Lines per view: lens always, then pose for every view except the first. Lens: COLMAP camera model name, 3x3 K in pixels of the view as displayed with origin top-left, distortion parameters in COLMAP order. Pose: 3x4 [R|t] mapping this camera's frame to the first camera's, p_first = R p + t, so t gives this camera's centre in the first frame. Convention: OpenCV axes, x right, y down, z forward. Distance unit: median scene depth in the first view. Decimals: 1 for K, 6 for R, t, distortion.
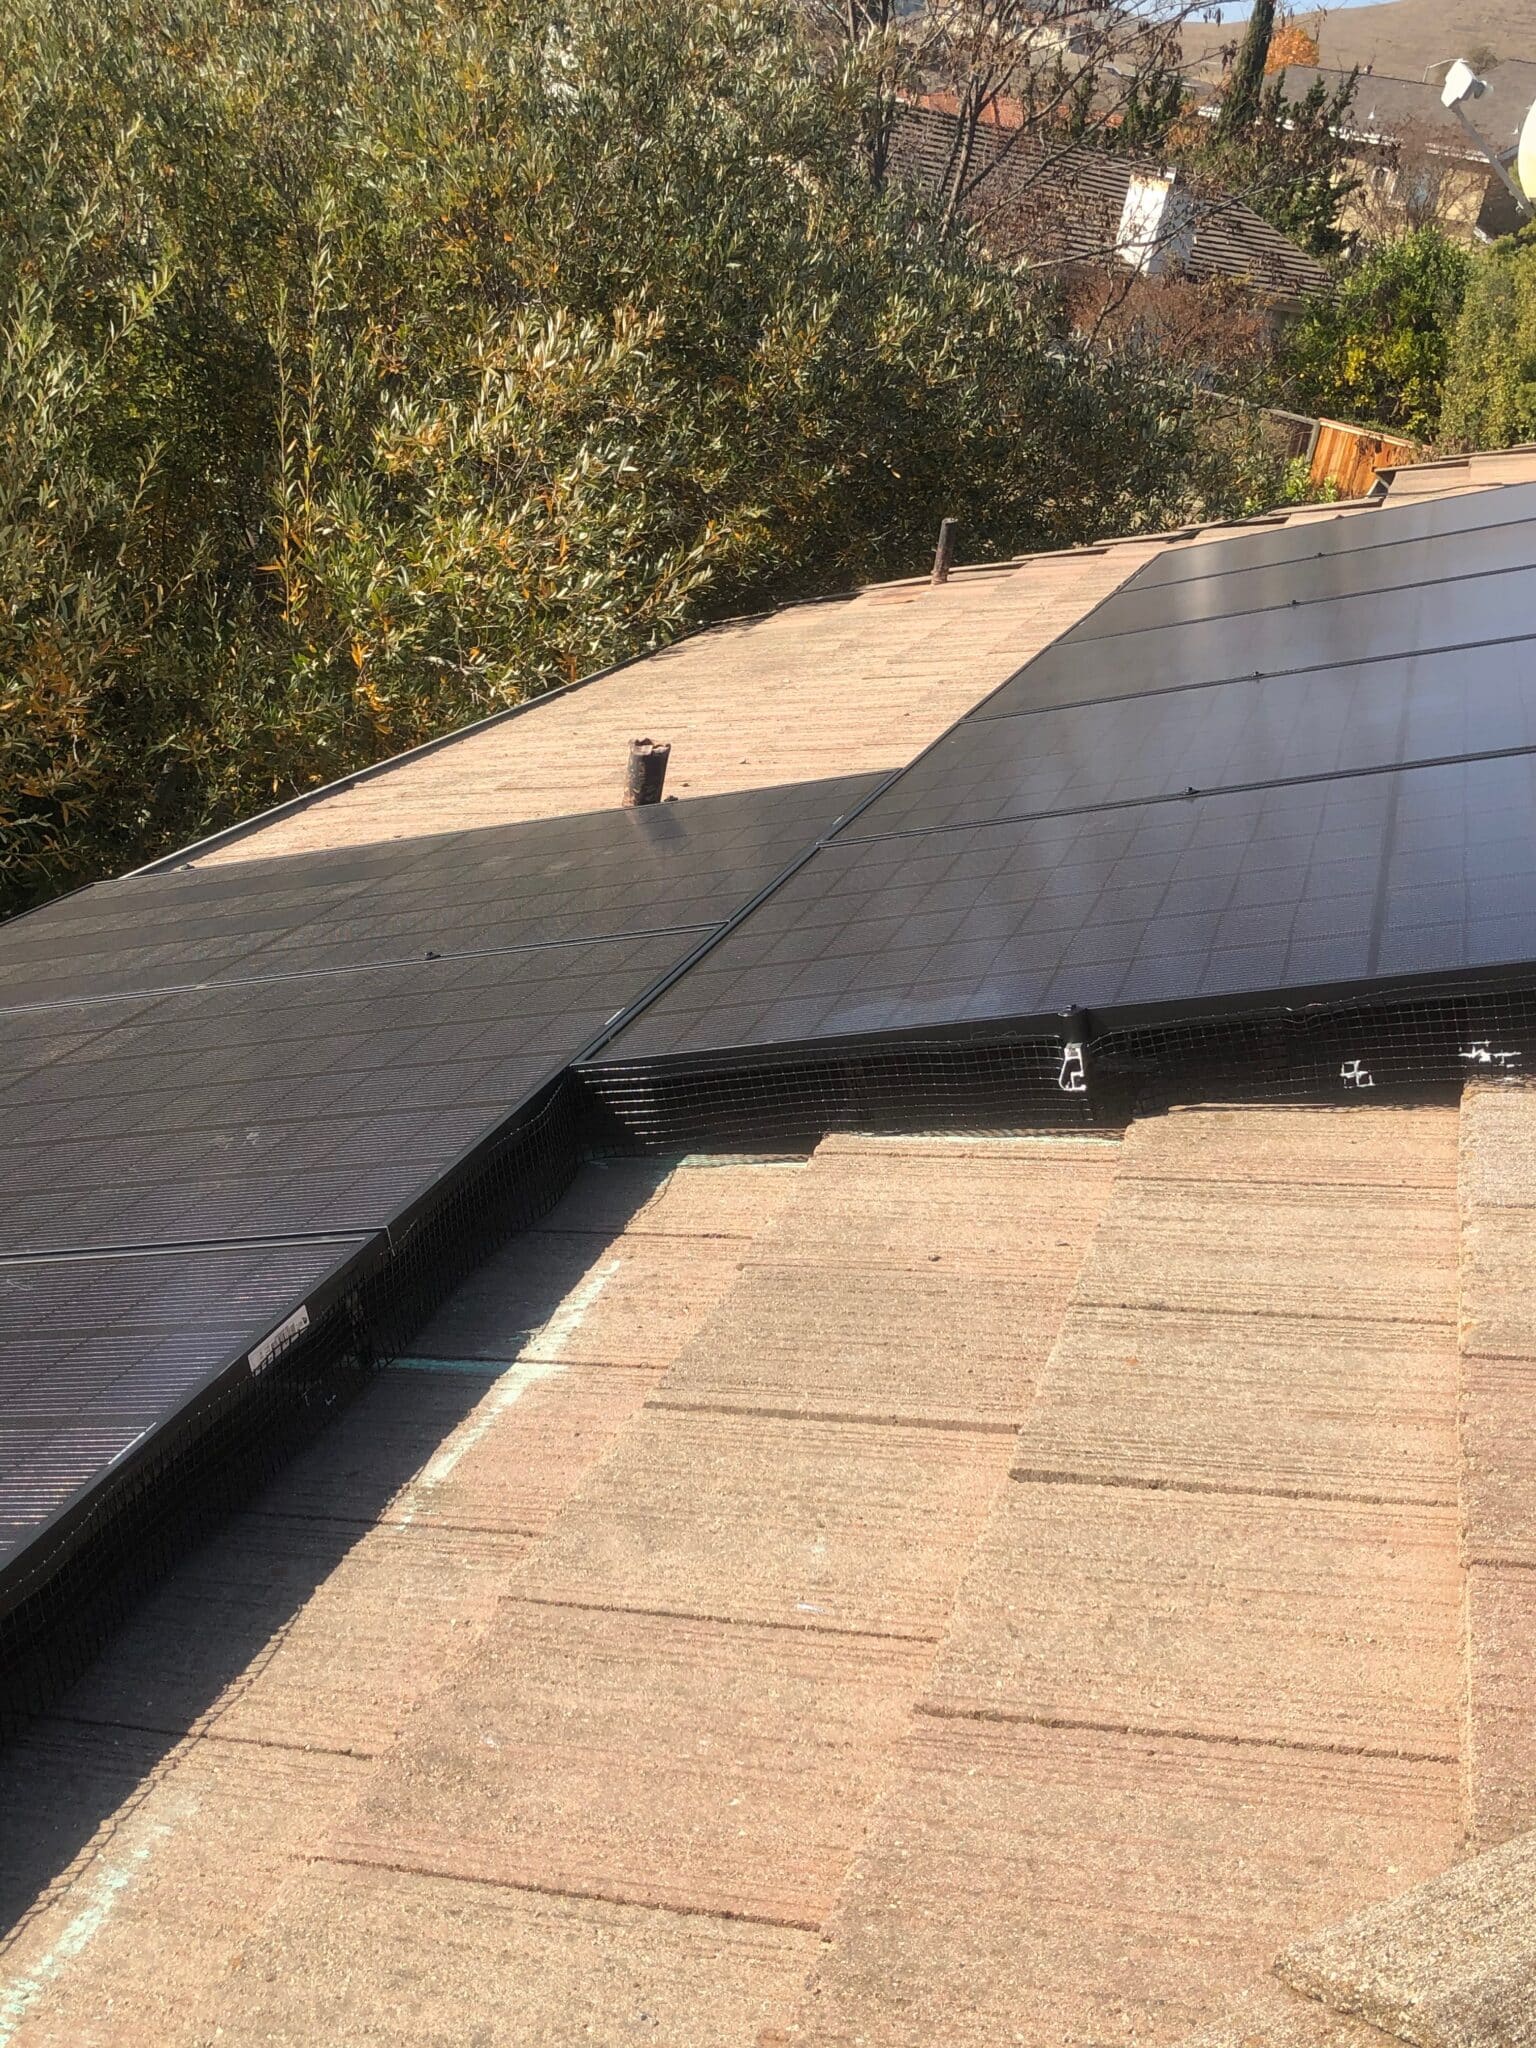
lens RADIAL K [[2177.3, 0, 765.0], [0, 2177.3, 1043.5], [0, 0, 1]] dist [0.011590, 0.000000]
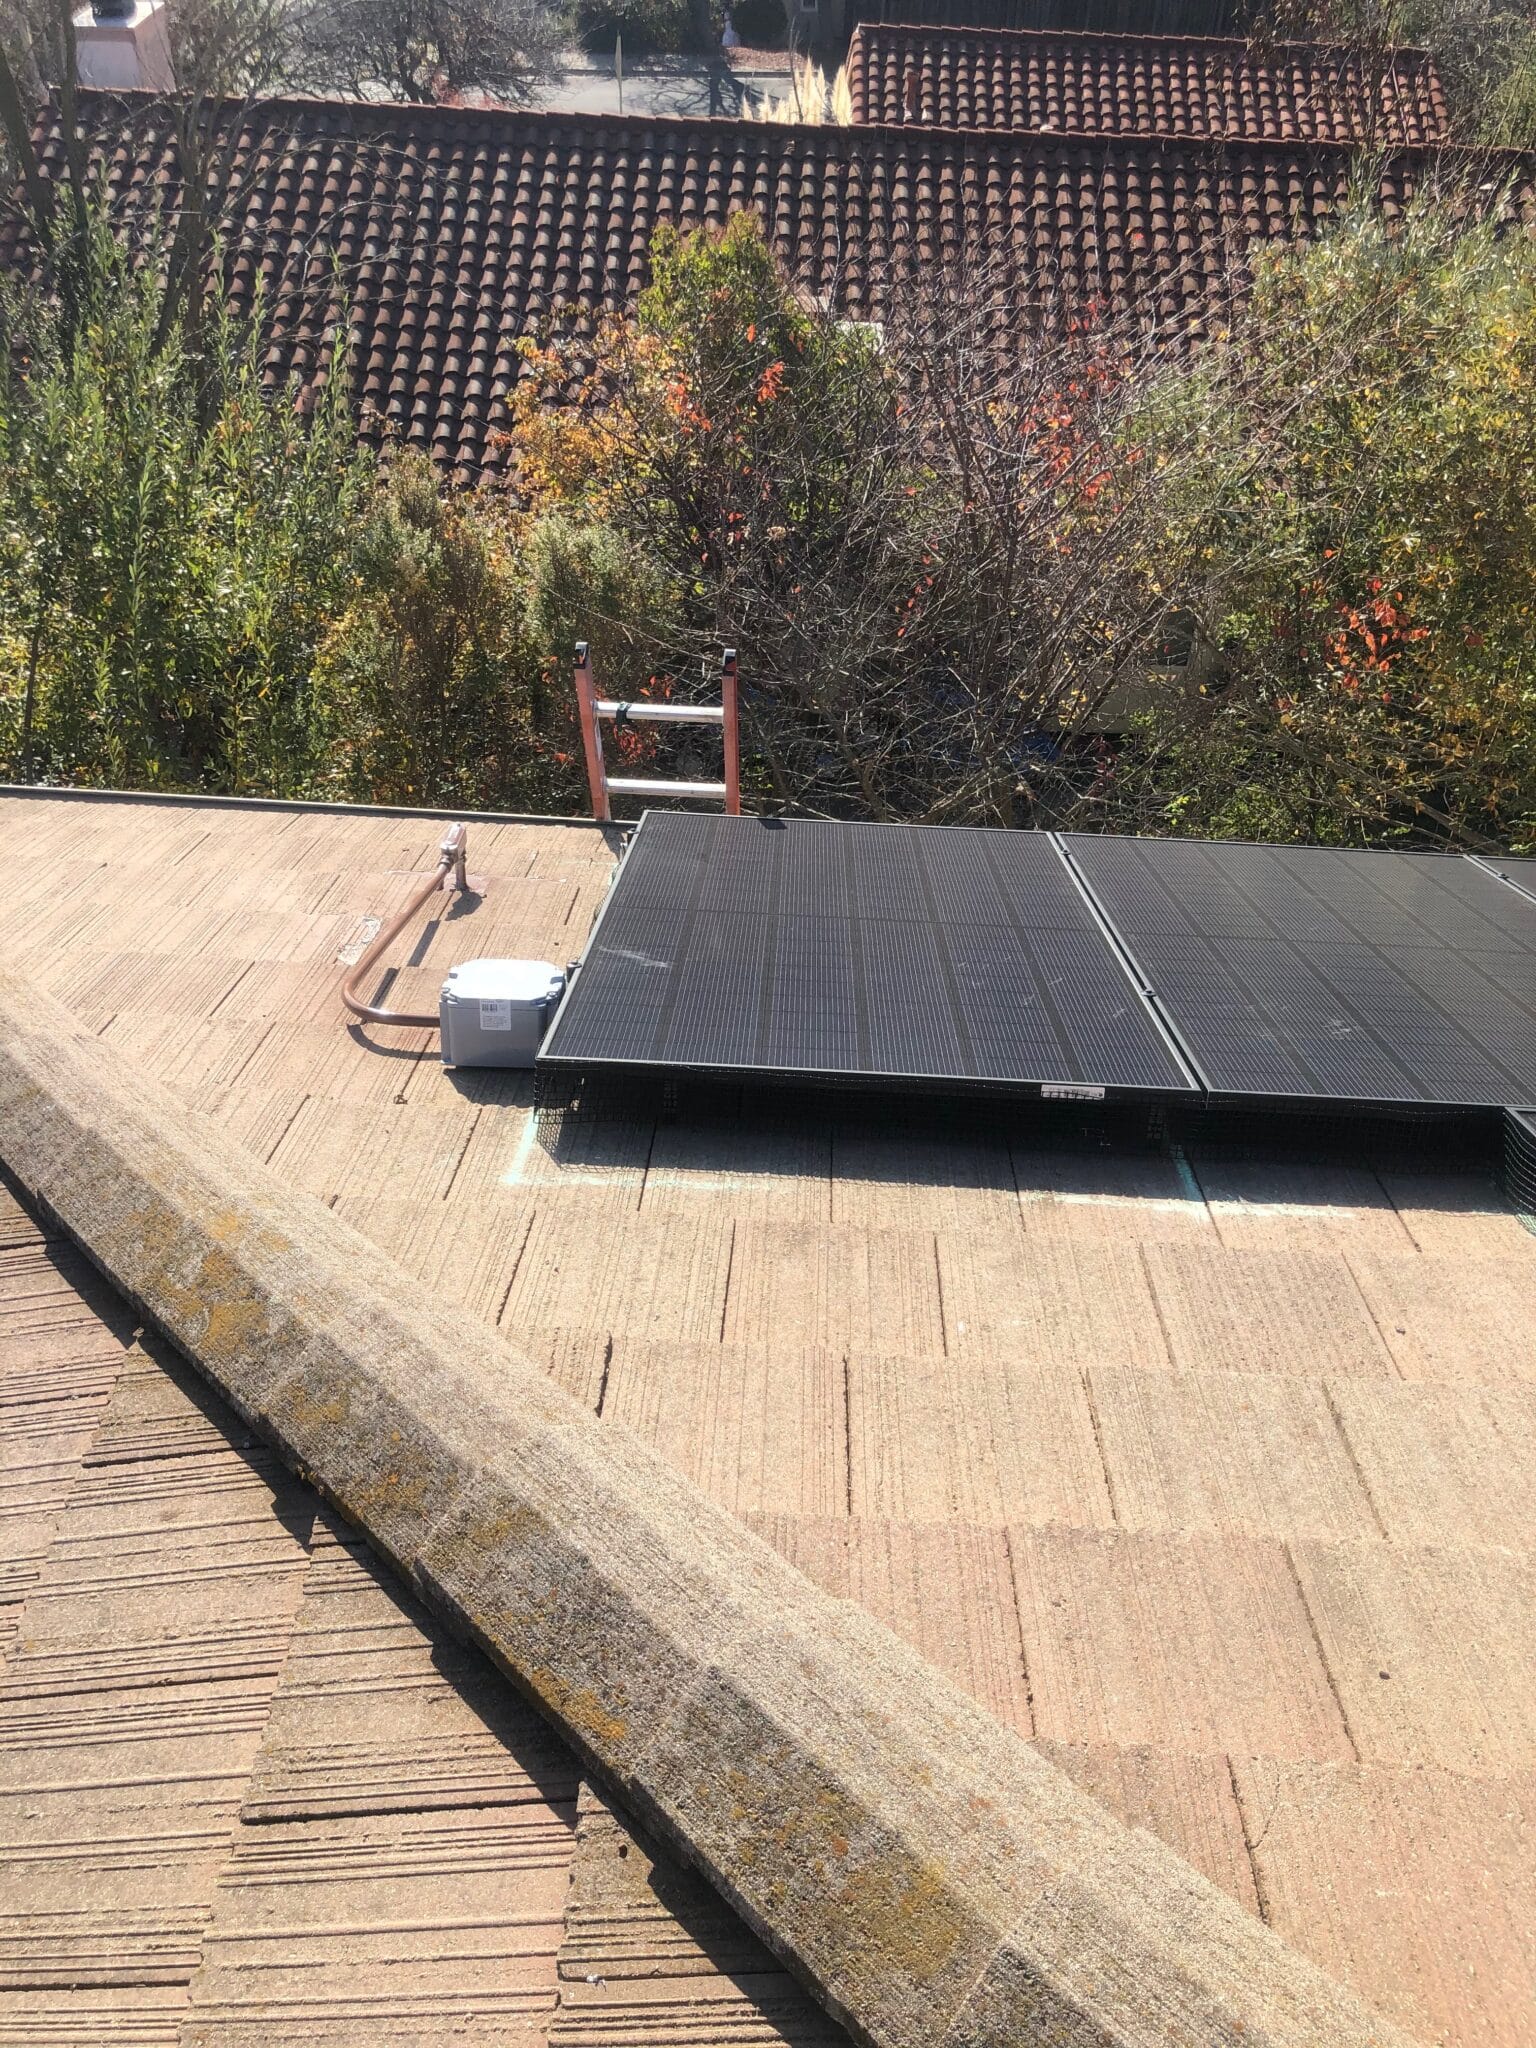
lens RADIAL K [[1671.6, 0, 796.4], [0, 1671.6, 1022.5], [0, 0, 1]] dist [0.034004, -0.037191]
pose [[0.253743, 0.507099, -0.823690, 0.386181], [-0.362996, 0.839243, 0.404851, -0.182013], [0.896576, 0.196268, 0.397027, 0.096719]]
